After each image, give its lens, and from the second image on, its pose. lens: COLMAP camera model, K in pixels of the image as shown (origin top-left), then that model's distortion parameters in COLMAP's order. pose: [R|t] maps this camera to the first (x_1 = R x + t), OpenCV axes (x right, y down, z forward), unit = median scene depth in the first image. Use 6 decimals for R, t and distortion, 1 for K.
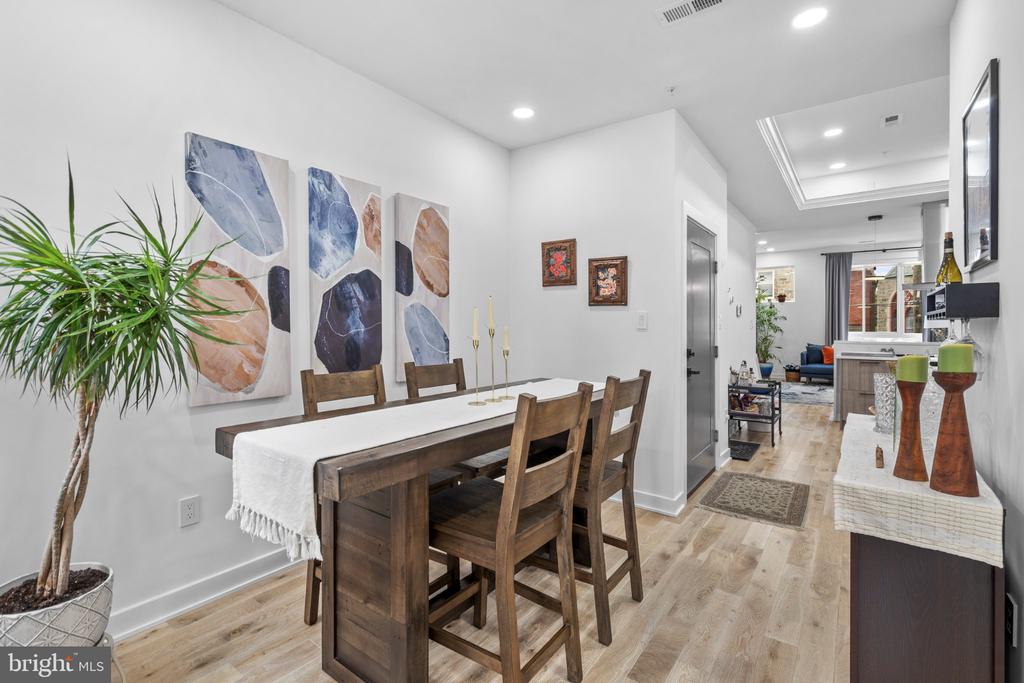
lens RADIAL K [[477.5, 0, 500.2], [0, 477.5, 332.3], [0, 0, 1]] dist [-0.002273, 0.000967]
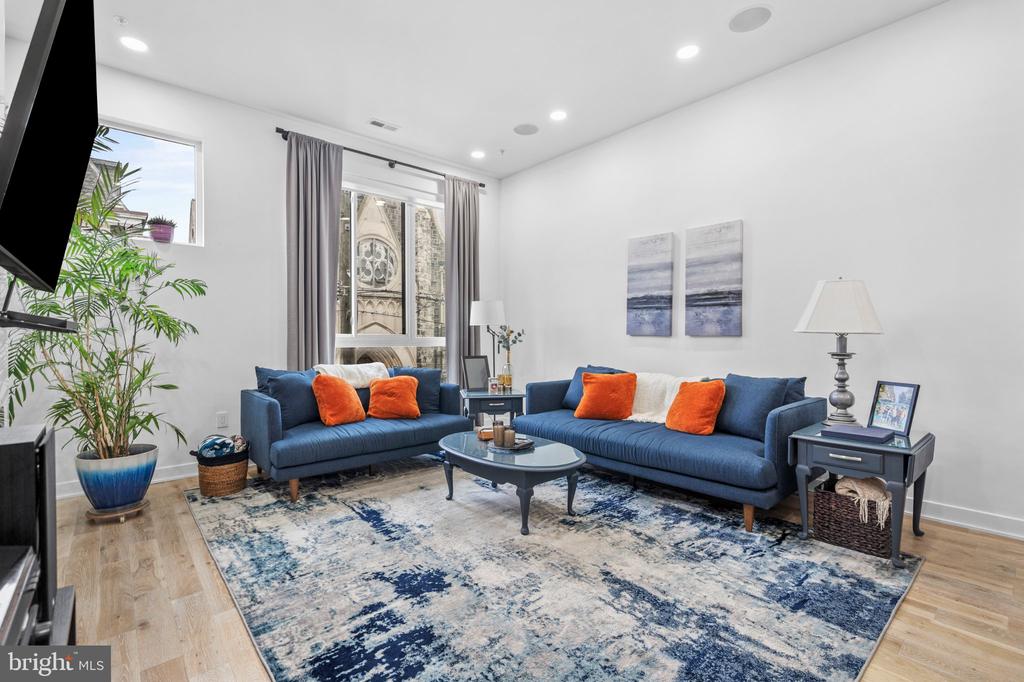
lens RADIAL K [[471.3, 0, 524.1], [0, 471.3, 339.3], [0, 0, 1]] dist [-0.003705, 0.000300]
pose [[0.199808, -0.007183, 0.979809, 0.349819], [0.011799, 0.999918, 0.004925, 0.003187], [-0.979764, 0.010577, 0.199877, 0.742909]]
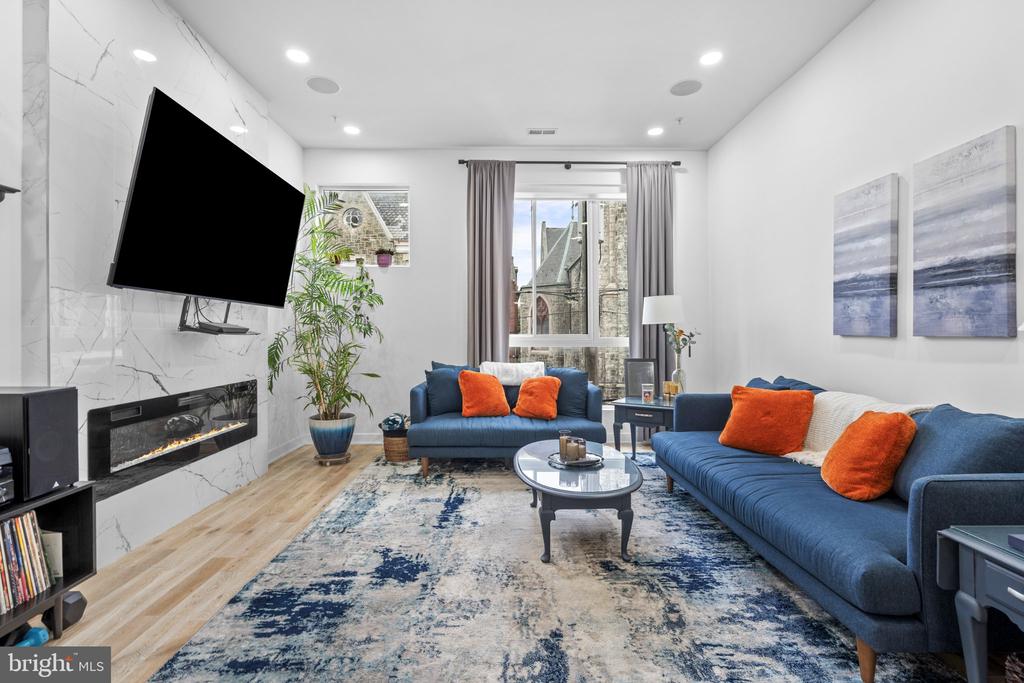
lens RADIAL K [[477.5, 0, 500.2], [0, 477.5, 332.3], [0, 0, 1]] dist [-0.002273, 0.000967]
pose [[0.800179, 0.004214, 0.599746, 0.440805], [0.006573, 0.999854, -0.015796, 0.003824], [-0.599725, 0.016582, 0.800035, 0.627967]]
